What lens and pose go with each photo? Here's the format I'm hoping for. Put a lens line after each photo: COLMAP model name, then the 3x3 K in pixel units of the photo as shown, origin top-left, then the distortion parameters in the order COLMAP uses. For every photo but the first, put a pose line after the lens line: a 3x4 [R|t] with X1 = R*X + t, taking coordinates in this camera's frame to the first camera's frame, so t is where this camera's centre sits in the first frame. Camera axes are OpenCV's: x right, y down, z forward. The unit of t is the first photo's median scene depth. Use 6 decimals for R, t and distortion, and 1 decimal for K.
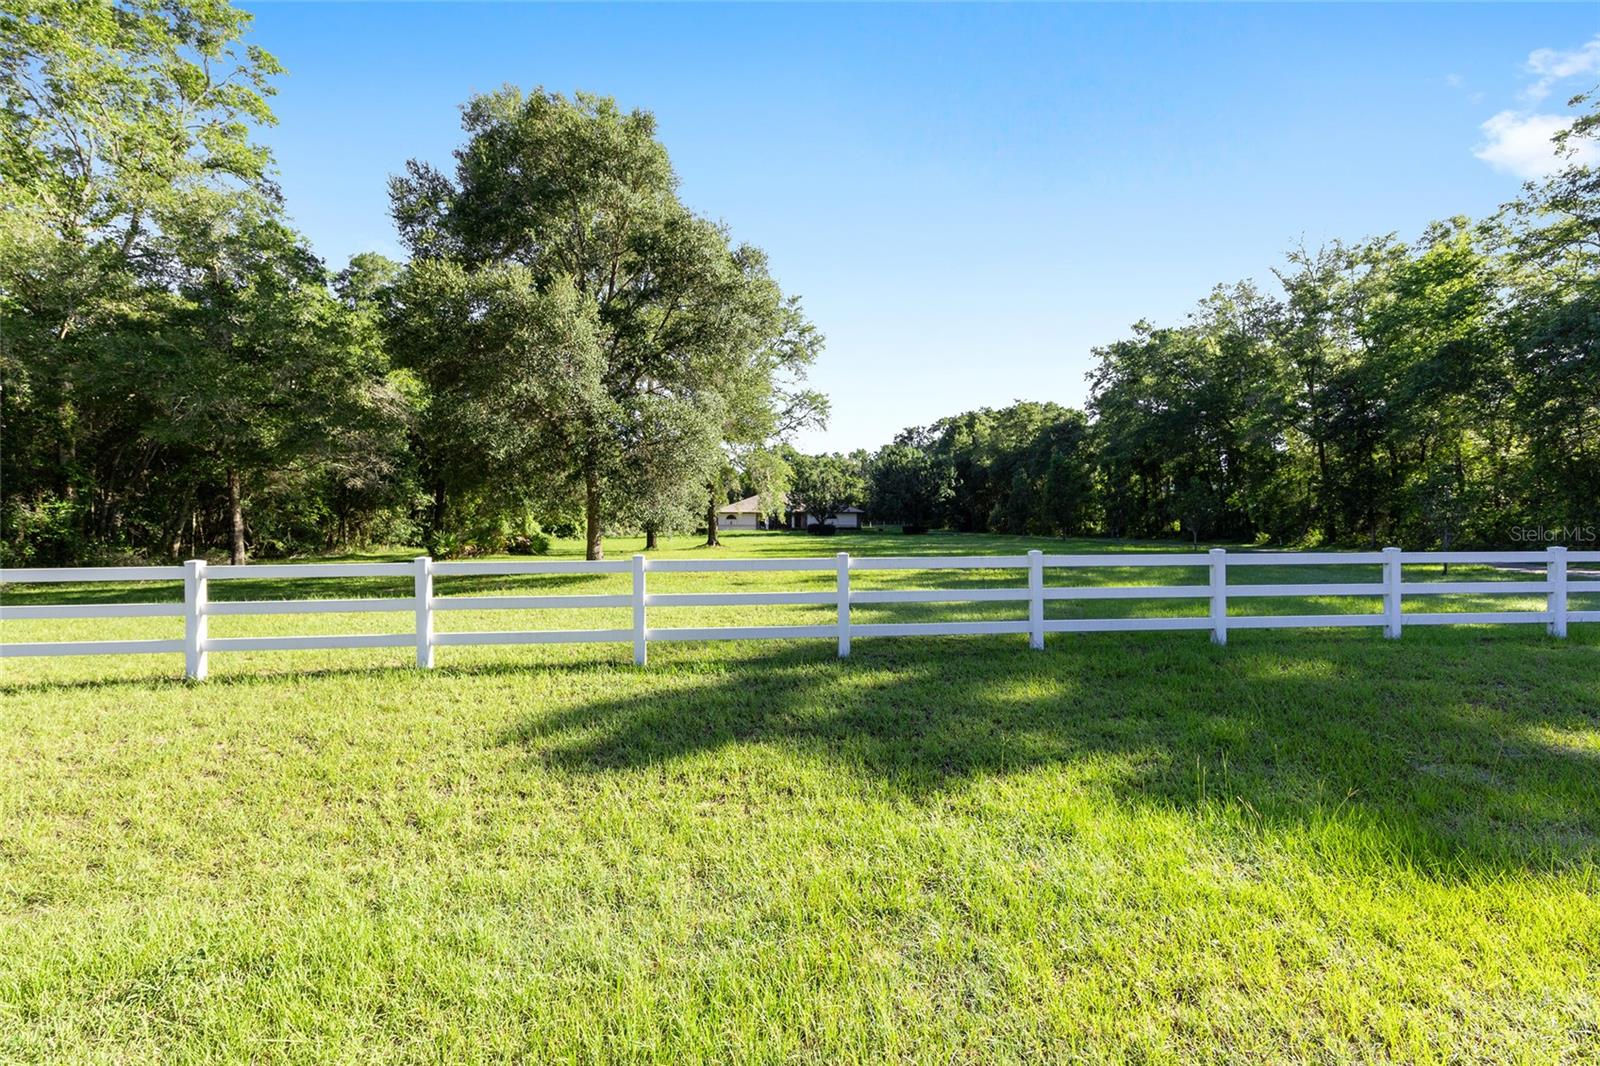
lens RADIAL K [[643.7, 0, 800.0], [0, 643.7, 533.0], [0, 0, 1]] dist [-0.001288, -0.000186]
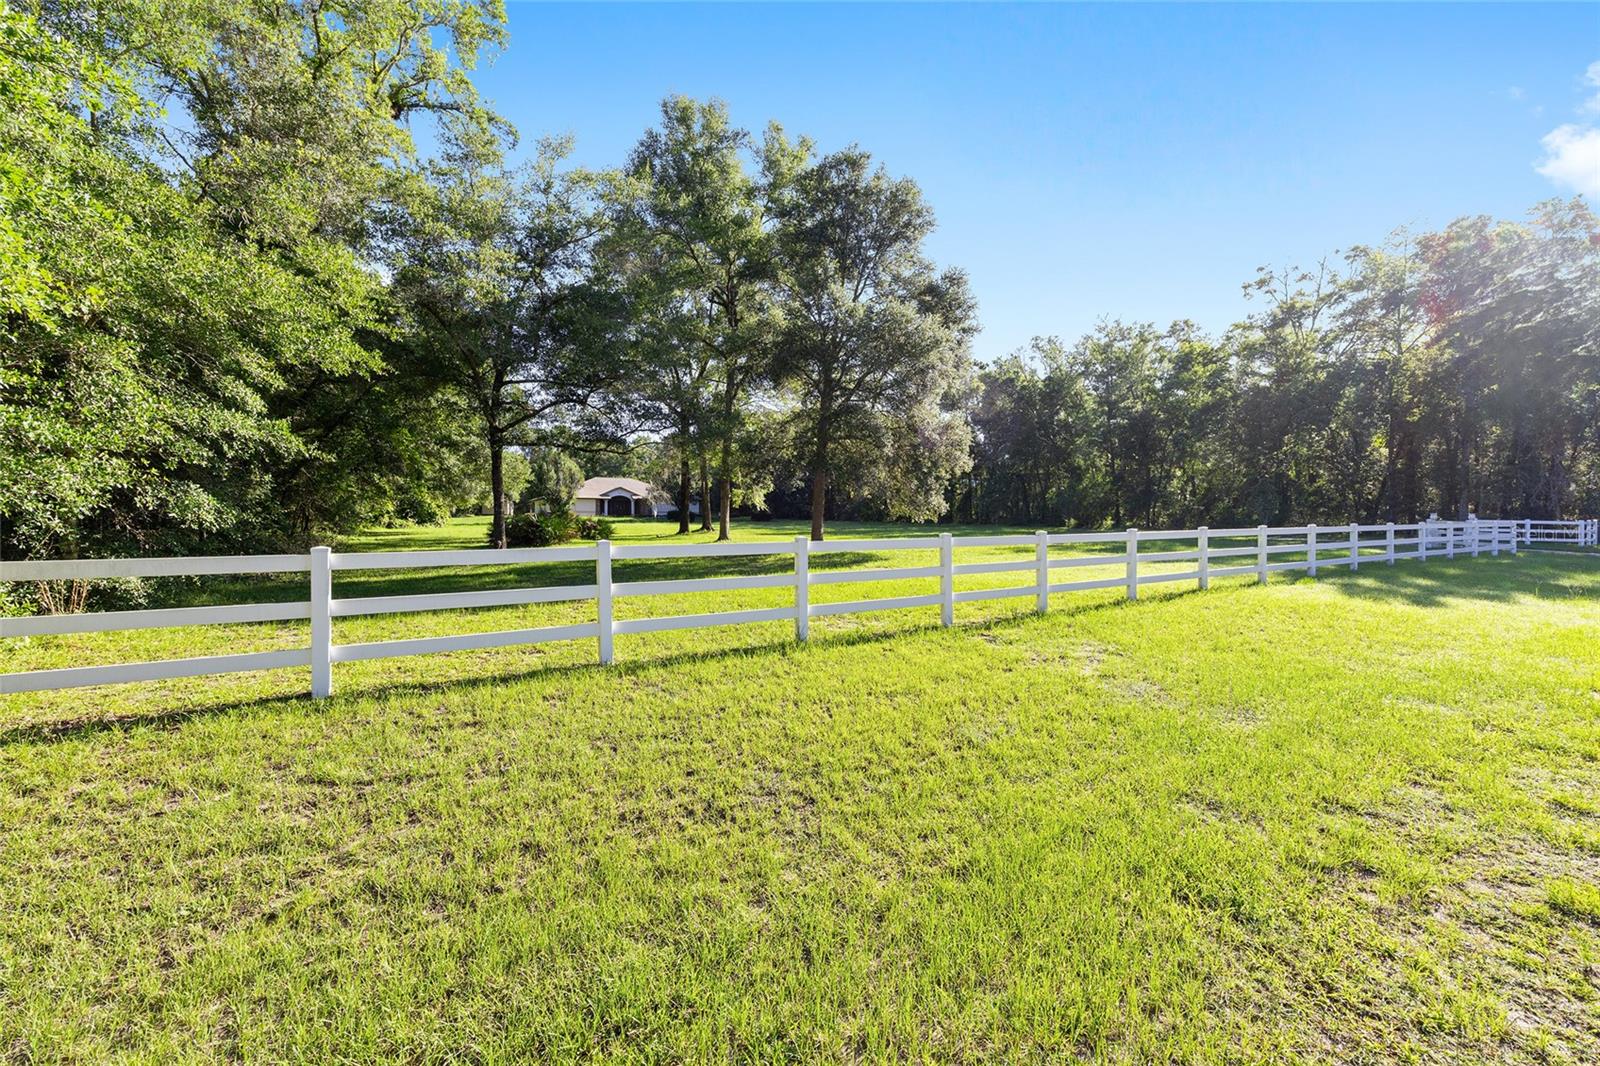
lens RADIAL K [[643.7, 0, 800.0], [0, 643.7, 533.0], [0, 0, 1]] dist [-0.001288, -0.000186]
pose [[0.896747, -0.009078, 0.442450, -0.887749], [0.001197, 0.999836, 0.018089, 0.007821], [-0.442542, -0.015691, 0.896611, -0.027807]]
